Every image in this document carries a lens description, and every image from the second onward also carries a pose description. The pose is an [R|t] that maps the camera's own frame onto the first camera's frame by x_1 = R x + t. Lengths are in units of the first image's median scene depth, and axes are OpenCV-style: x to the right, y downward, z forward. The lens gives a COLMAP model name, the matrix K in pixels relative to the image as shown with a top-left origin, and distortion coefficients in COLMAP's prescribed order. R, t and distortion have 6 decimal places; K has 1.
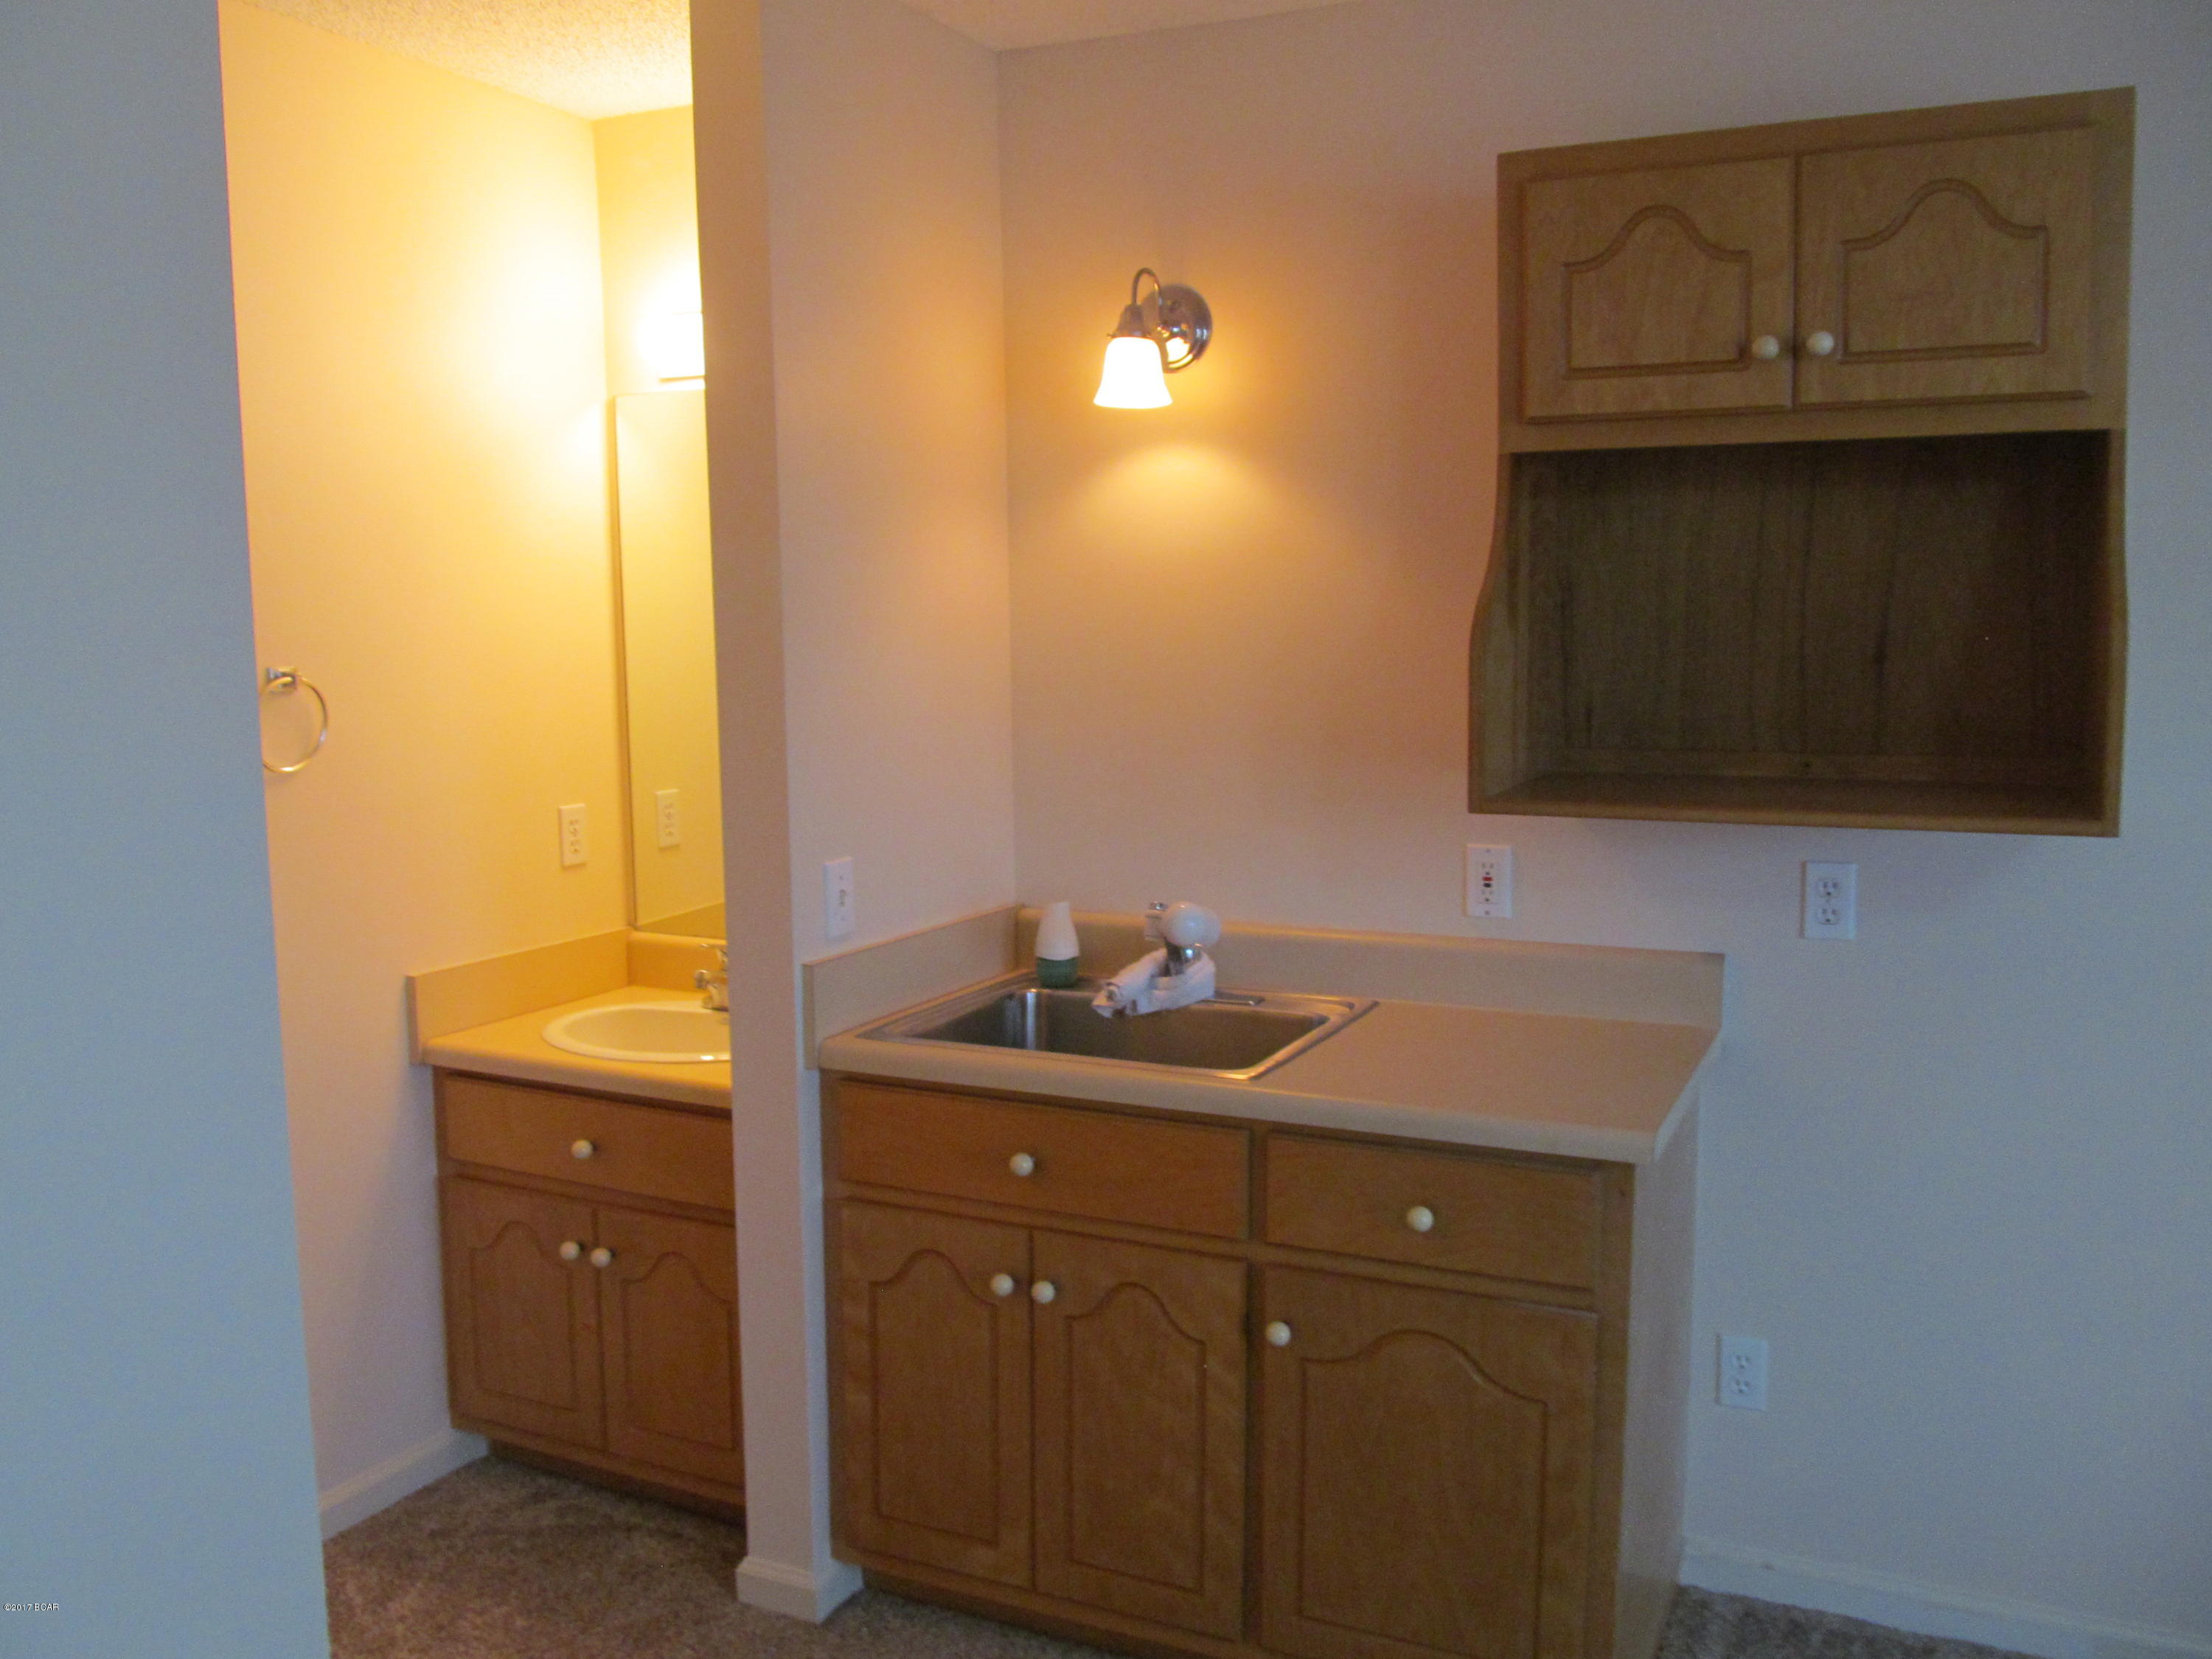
lens RADIAL K [[1836.0, 0, 1106.0], [0, 1836.0, 829.5], [0, 0, 1]] dist [-0.052300, 0.025240]
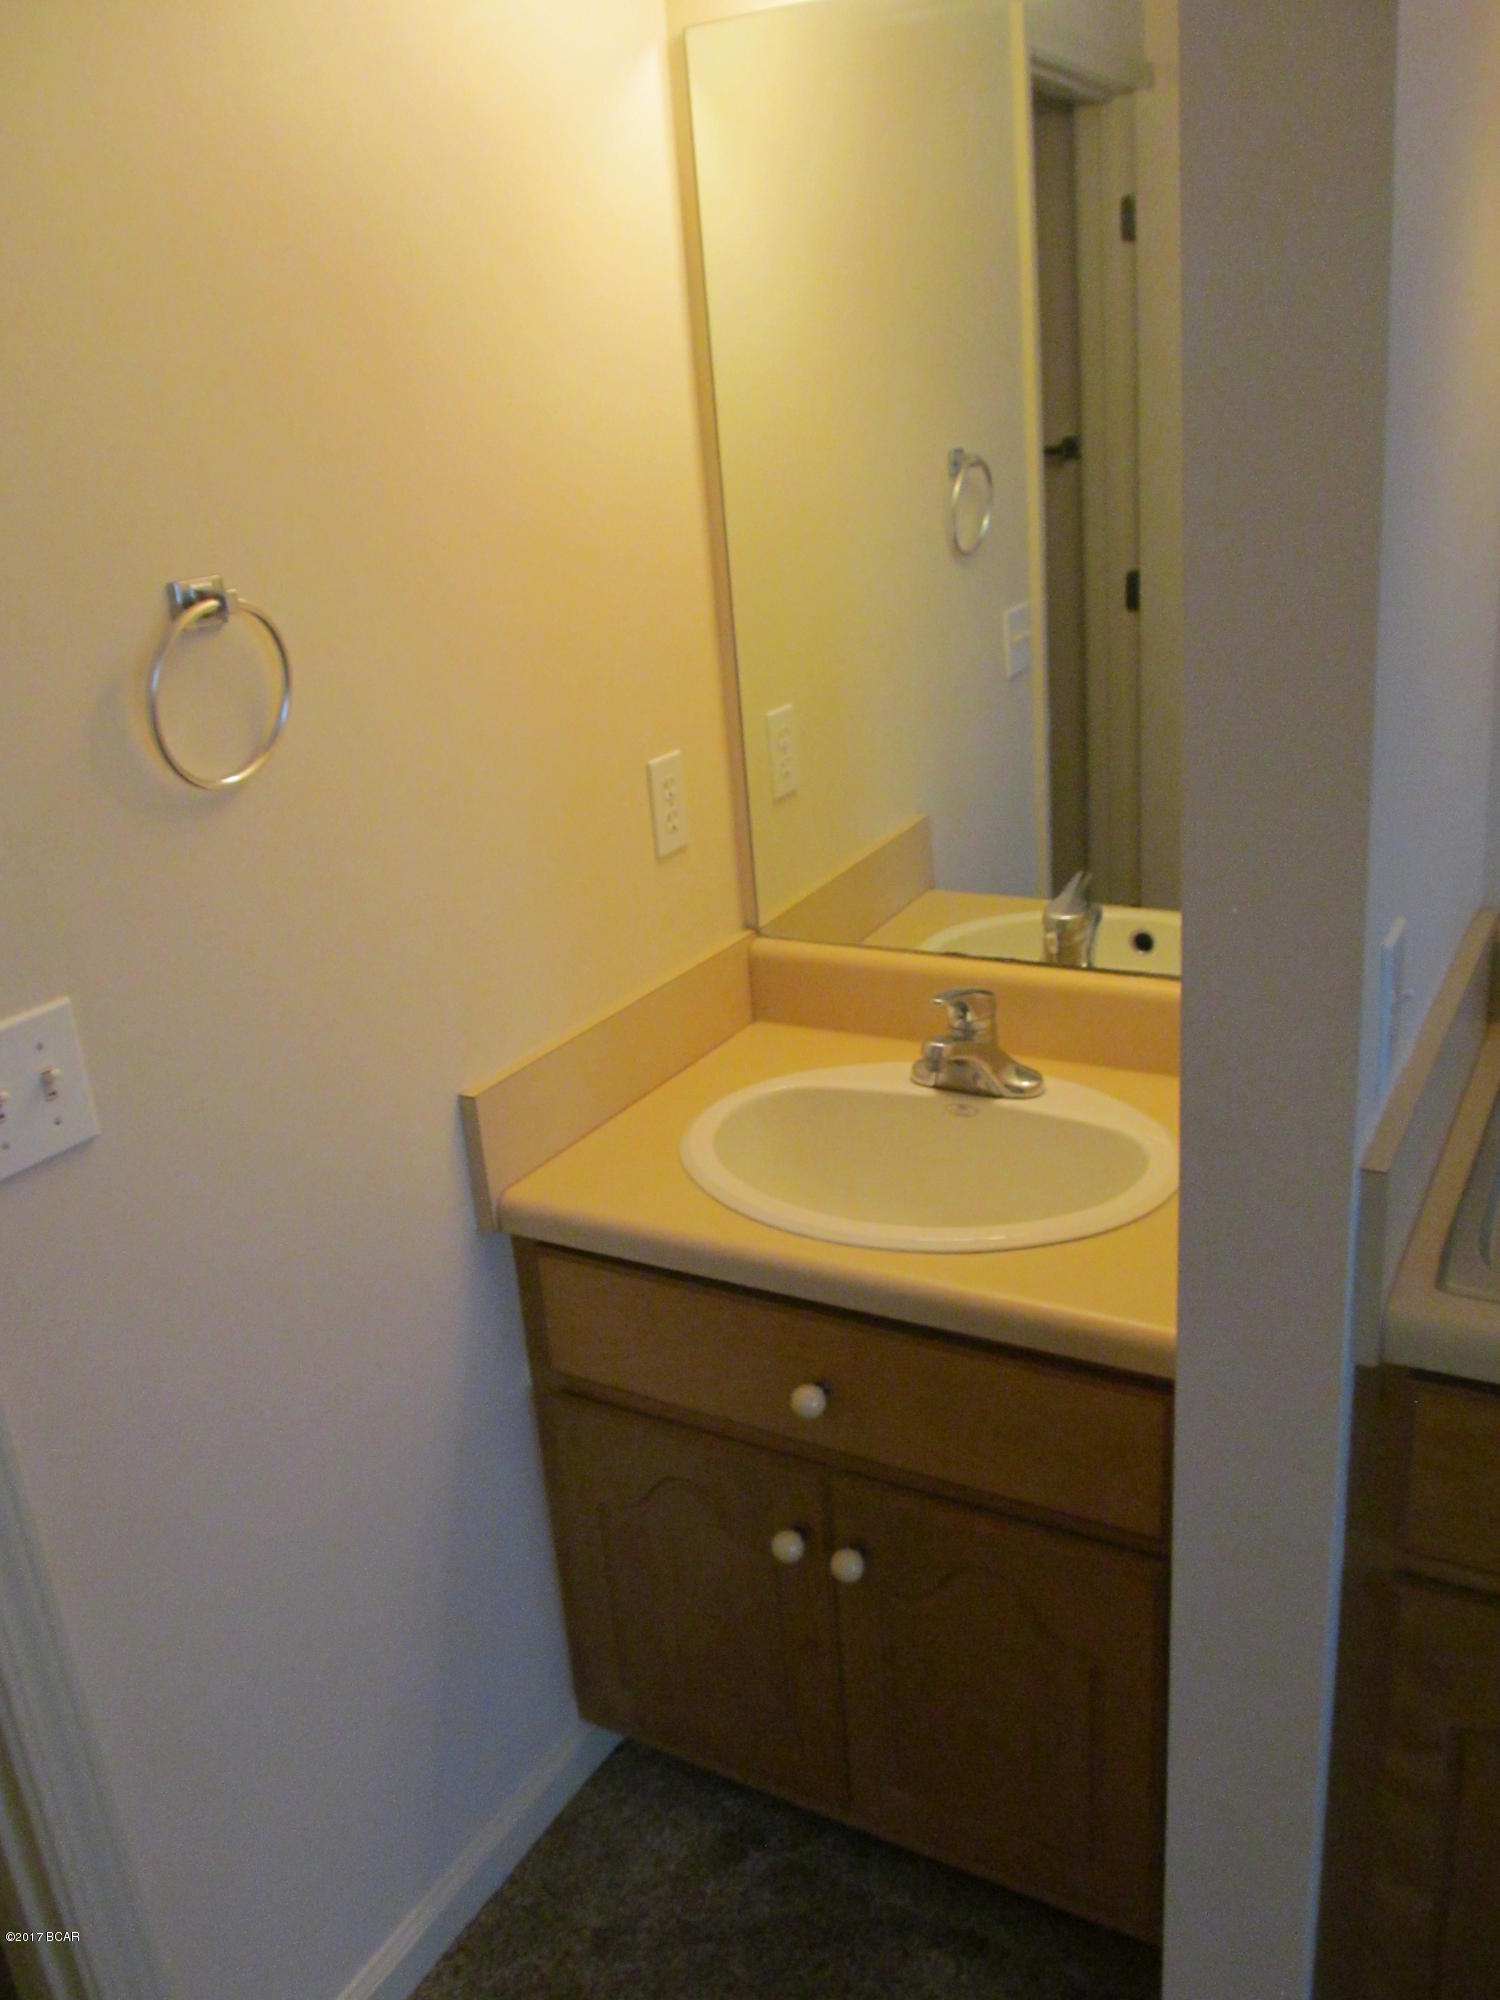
lens RADIAL K [[1641.7, 0, 747.0], [0, 1641.7, 971.1], [0, 0, 1]] dist [-0.062563, 0.000162]
pose [[0.995780, -0.041782, -0.081705, -0.246981], [0.058657, 0.974512, 0.216531, -0.066559], [0.070575, -0.220410, 0.972851, 0.503467]]
